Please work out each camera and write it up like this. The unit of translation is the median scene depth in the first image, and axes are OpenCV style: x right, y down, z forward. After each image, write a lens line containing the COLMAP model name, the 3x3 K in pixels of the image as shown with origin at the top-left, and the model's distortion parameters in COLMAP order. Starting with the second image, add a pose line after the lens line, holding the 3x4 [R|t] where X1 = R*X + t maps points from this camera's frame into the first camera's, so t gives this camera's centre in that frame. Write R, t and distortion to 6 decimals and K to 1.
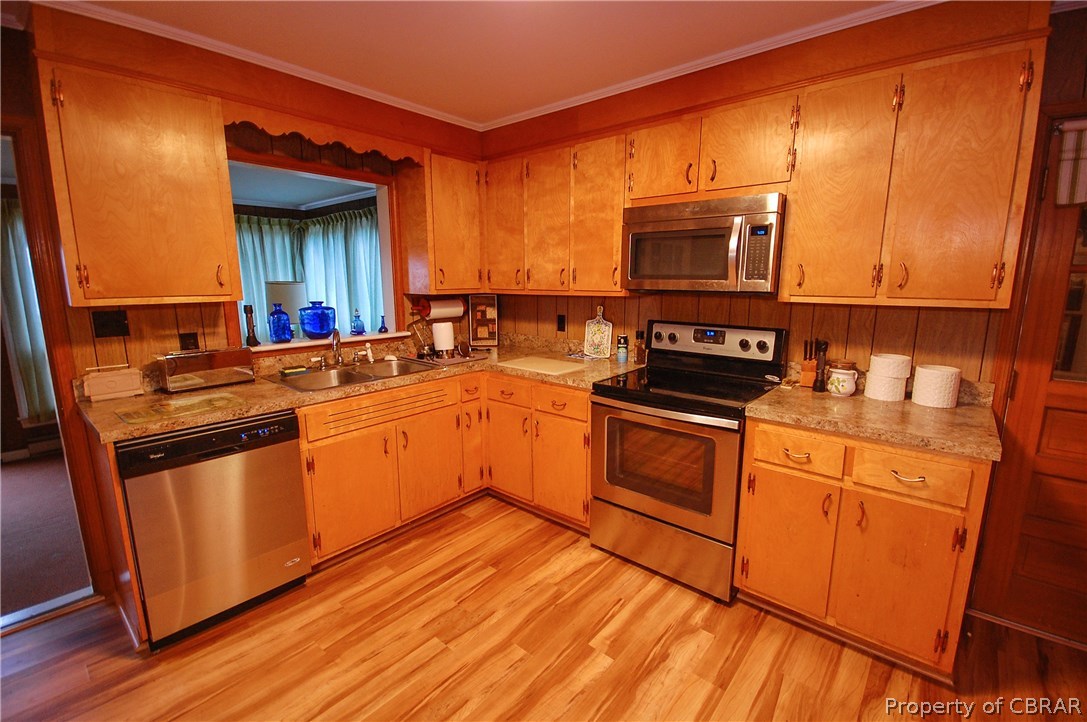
lens RADIAL K [[477.3, 0, 548.8], [0, 477.3, 362.1], [0, 0, 1]] dist [0.013634, -0.011872]
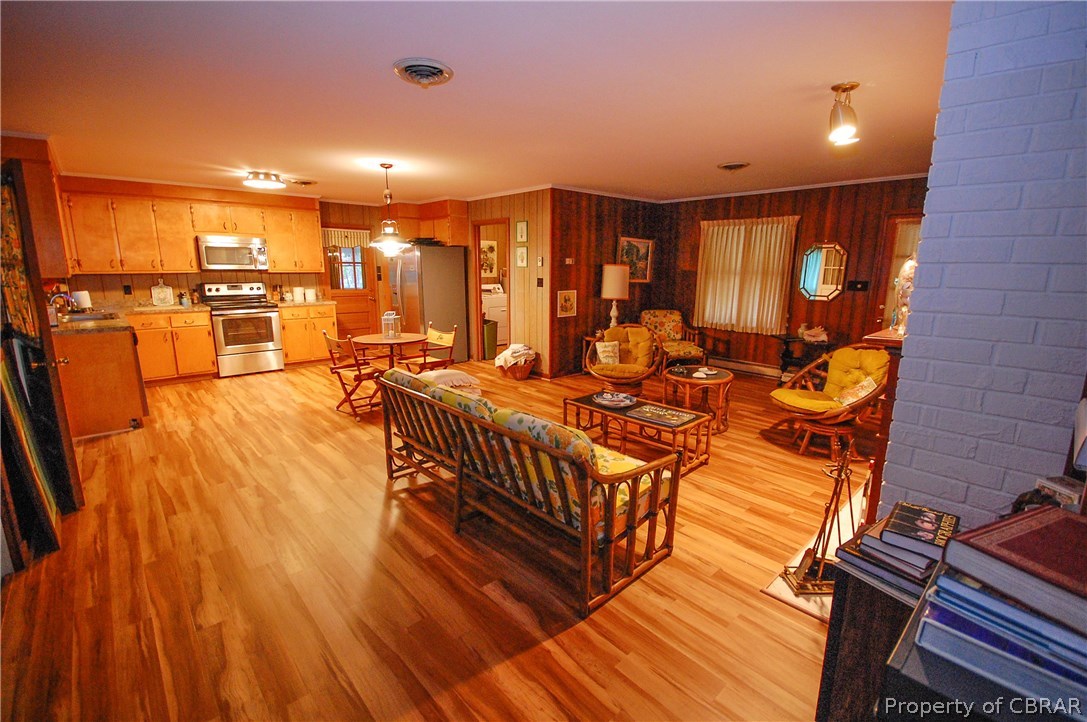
lens RADIAL K [[477.3, 0, 548.8], [0, 477.3, 362.1], [0, 0, 1]] dist [0.013634, -0.011872]
pose [[0.116764, -0.194375, 0.973953, -2.300141], [0.170791, 0.969982, 0.173106, 0.198699], [-0.978364, 0.146130, 0.146456, -1.080155]]
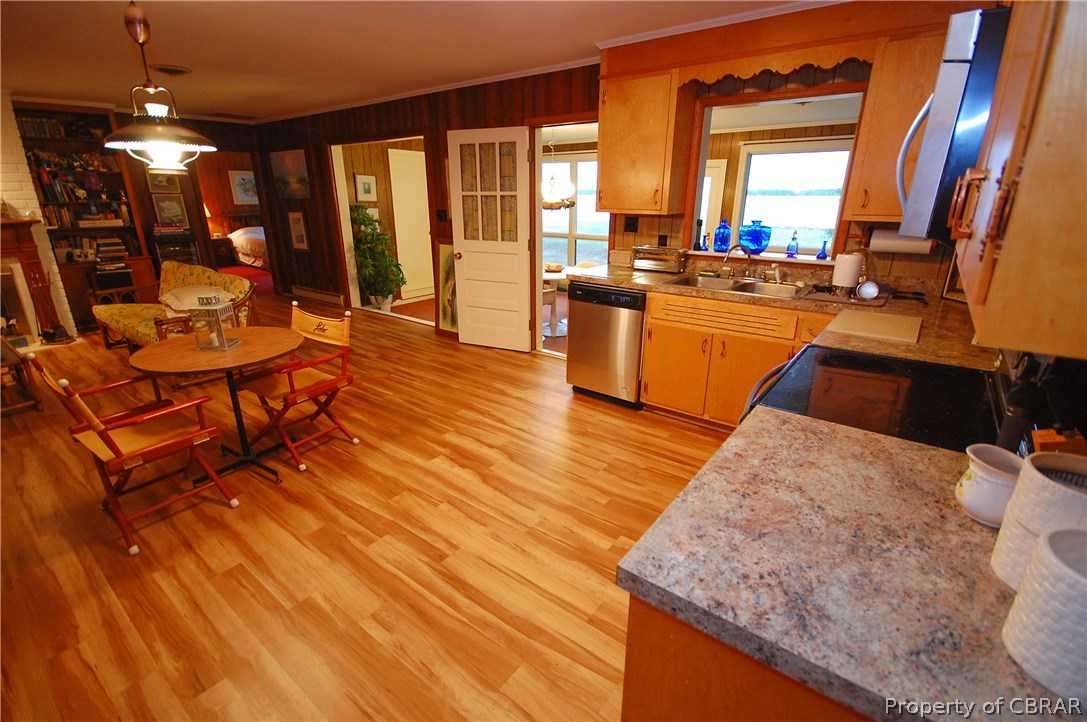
lens RADIAL K [[496.3, 0, 551.3], [0, 496.3, 361.8], [0, 0, 1]] dist [0.024975, -0.018692]
pose [[0.050594, 0.321982, -0.945393, 0.903198], [-0.183305, 0.933518, 0.308128, -0.109945], [0.981753, 0.157706, 0.106251, 0.552871]]
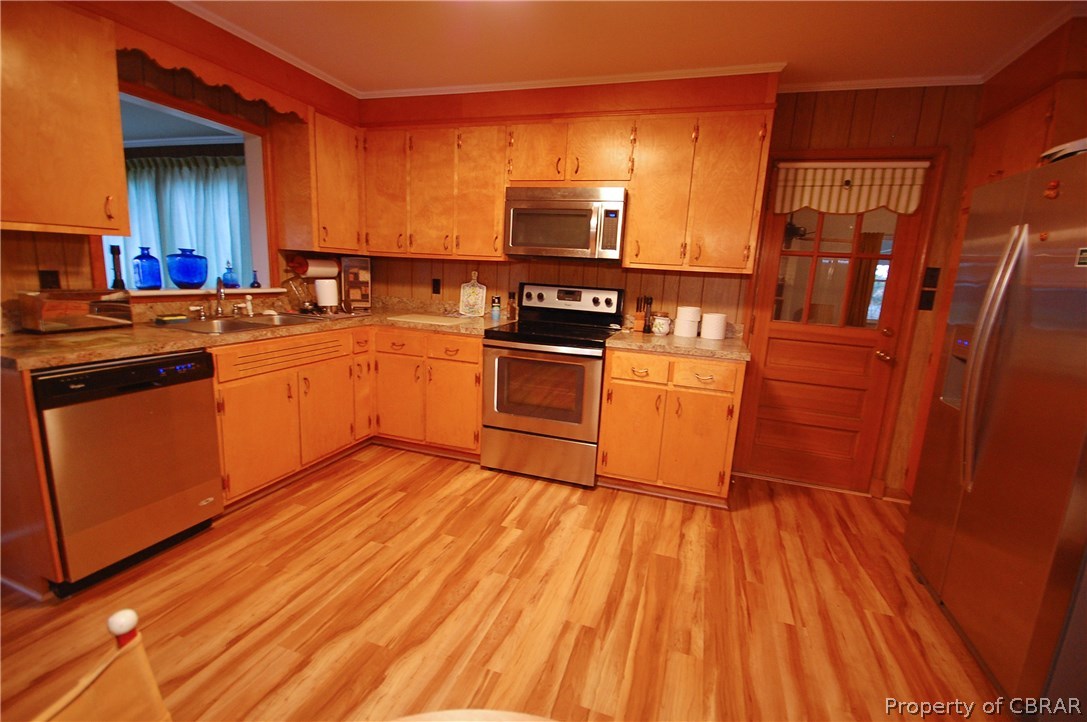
lens RADIAL K [[477.3, 0, 548.8], [0, 477.3, 362.1], [0, 0, 1]] dist [0.013634, -0.011872]
pose [[0.924238, -0.021701, 0.381200, -0.236560], [0.013841, 0.999632, 0.023348, 0.106056], [-0.381567, -0.016303, 0.924198, -0.191897]]
